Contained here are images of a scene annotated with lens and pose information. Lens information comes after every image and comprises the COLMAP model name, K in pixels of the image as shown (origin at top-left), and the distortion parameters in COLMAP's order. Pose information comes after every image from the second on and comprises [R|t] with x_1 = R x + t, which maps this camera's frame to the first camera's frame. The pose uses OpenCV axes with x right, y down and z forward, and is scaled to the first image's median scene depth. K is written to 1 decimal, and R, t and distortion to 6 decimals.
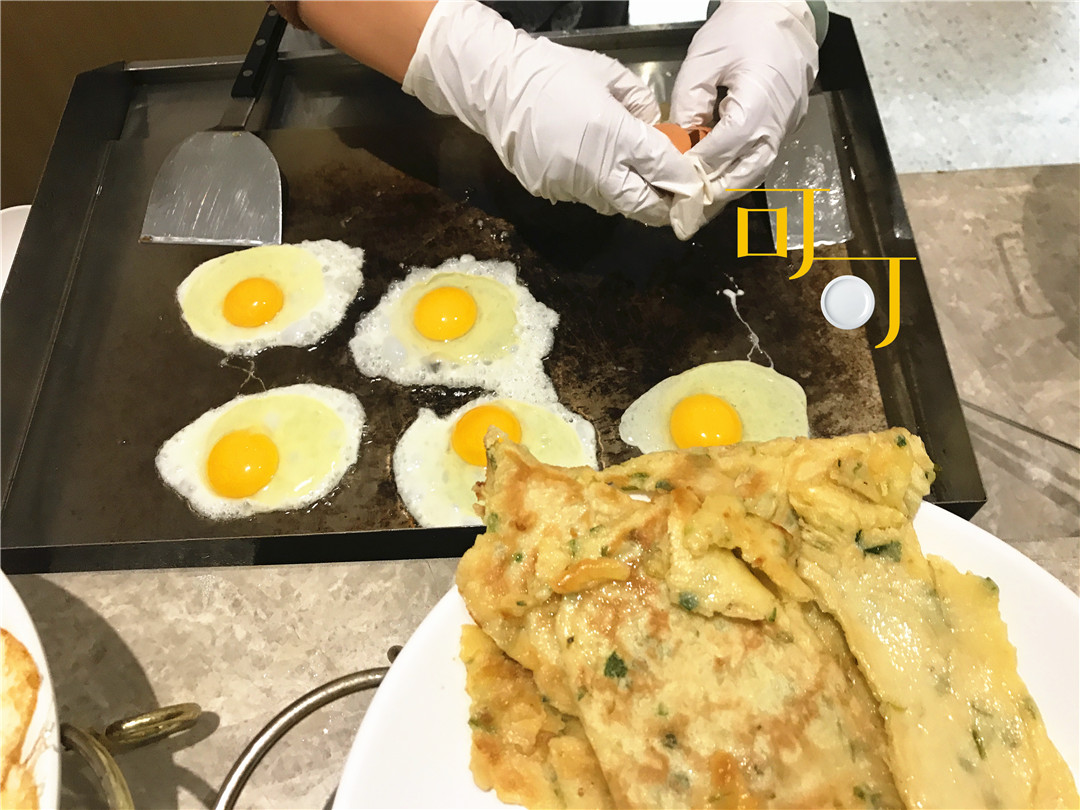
lens RADIAL K [[883.4, 0, 539.2], [0, 883.4, 402.8], [0, 0, 1]] dist [-0.015265, 0.010856]
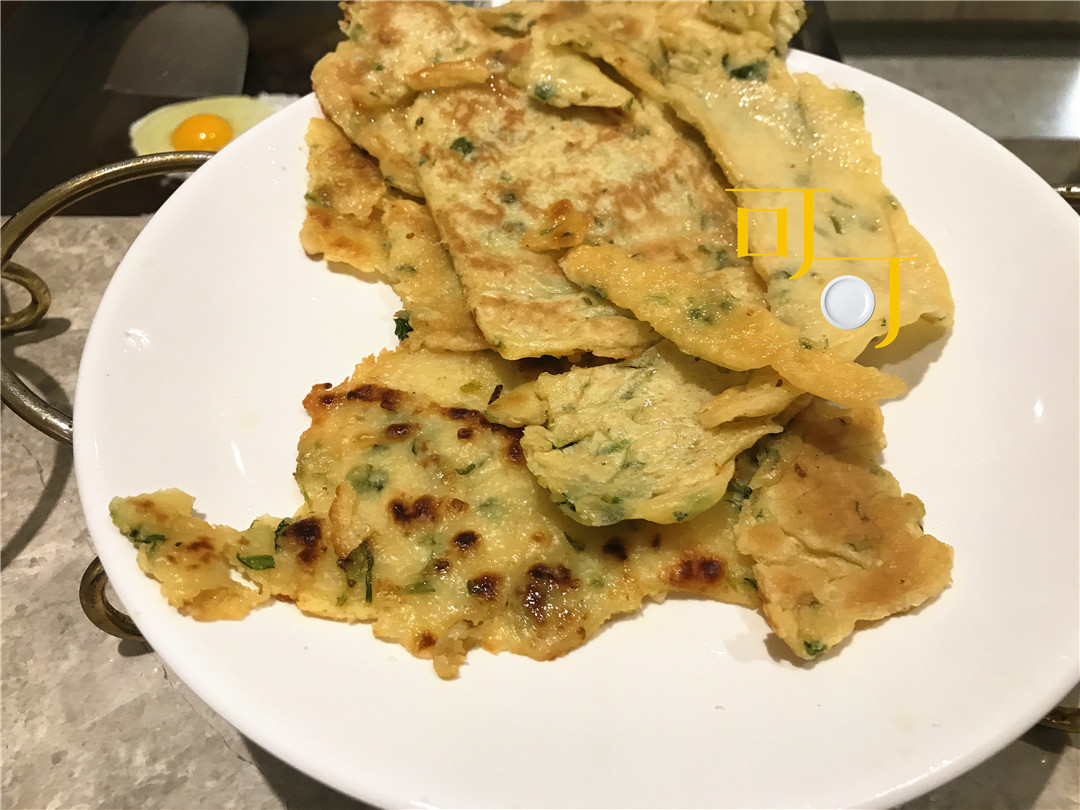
lens RADIAL K [[883.4, 0, 542.7], [0, 883.4, 404.2], [0, 0, 1]] dist [-0.015265, 0.010856]
pose [[0.997791, 0.066349, 0.003185, 0.187069], [-0.065251, 0.988000, -0.139995, 0.699614], [-0.012436, 0.139478, 0.990147, 0.088829]]
